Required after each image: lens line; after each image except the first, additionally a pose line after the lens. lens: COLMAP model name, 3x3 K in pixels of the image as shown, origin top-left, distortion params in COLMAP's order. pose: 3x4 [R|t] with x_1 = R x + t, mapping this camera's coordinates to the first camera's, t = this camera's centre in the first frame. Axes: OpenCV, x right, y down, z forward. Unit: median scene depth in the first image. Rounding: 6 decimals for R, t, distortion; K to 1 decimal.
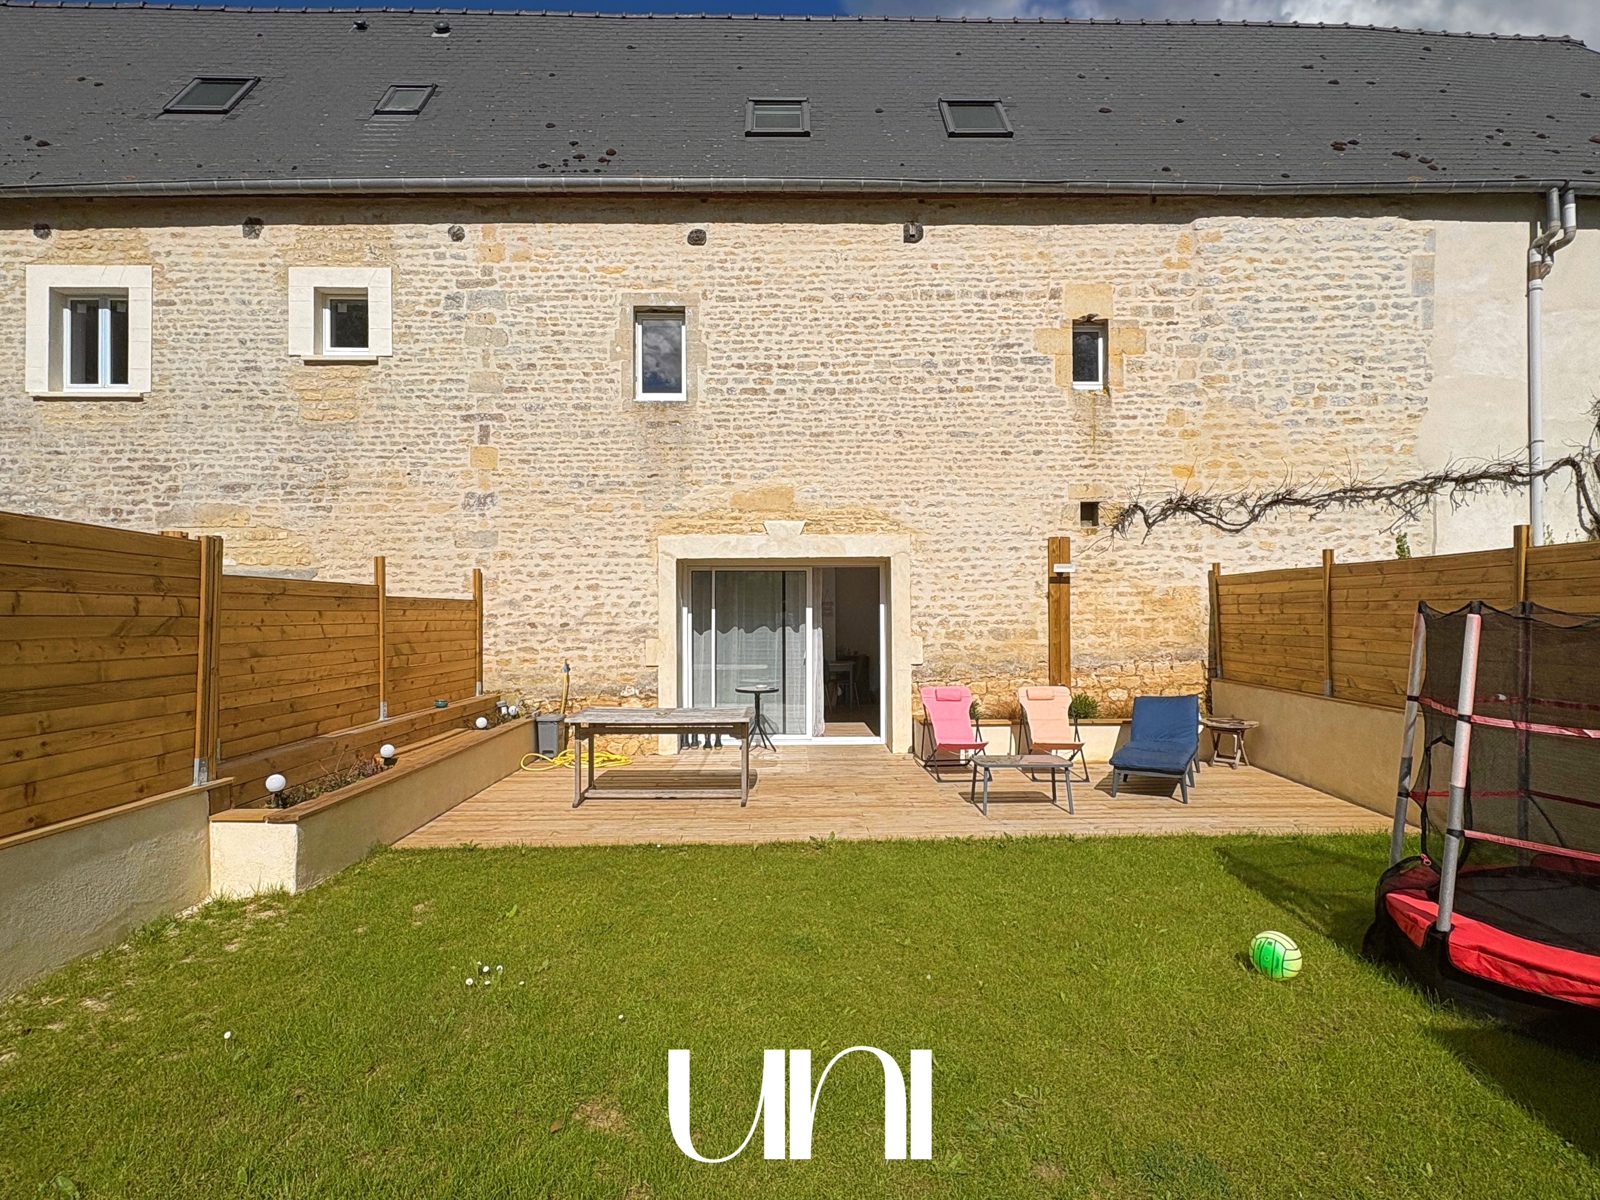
lens RADIAL K [[841.5, 0, 801.0], [0, 841.5, 606.9], [0, 0, 1]] dist [0.002242, -0.000656]
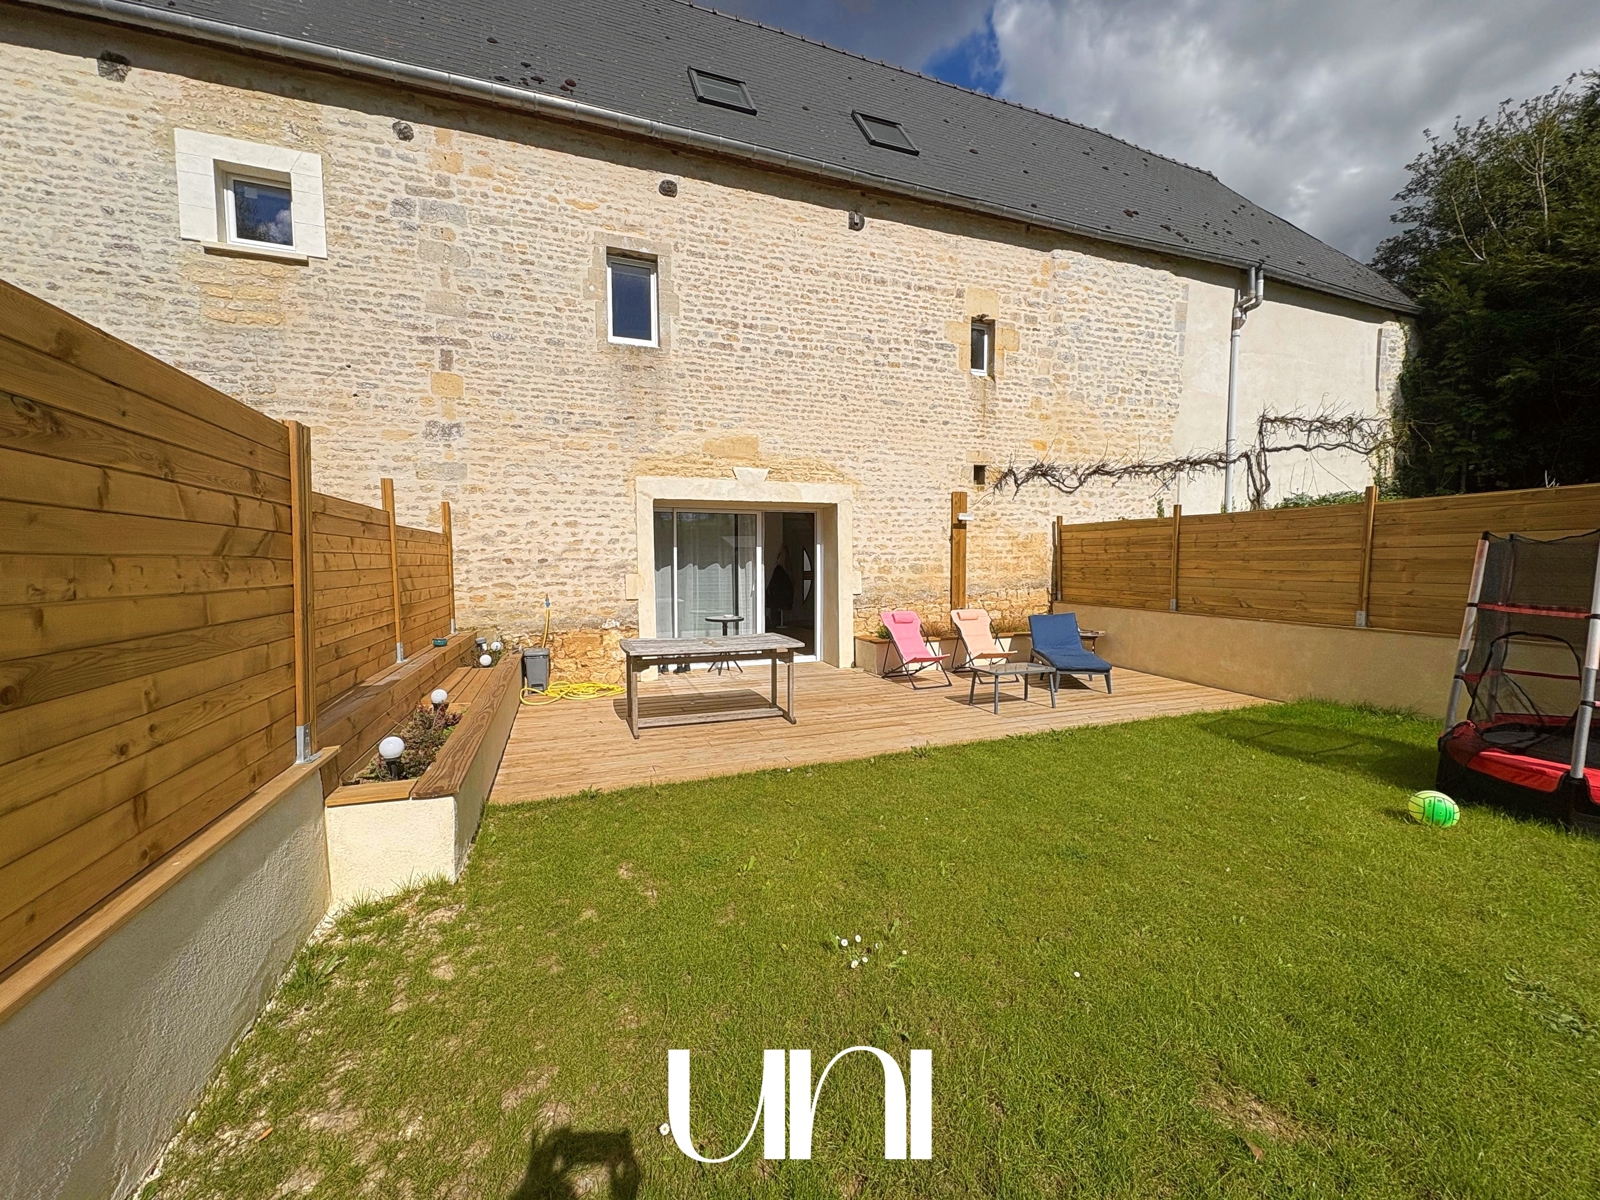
lens RADIAL K [[638.7, 0, 803.0], [0, 638.7, 602.4], [0, 0, 1]] dist [0.003339, -0.001149]
pose [[0.941737, -0.020309, 0.335735, -0.244338], [-0.004080, 0.997412, 0.071778, 0.014872], [-0.336324, -0.068966, 0.939218, 0.166507]]
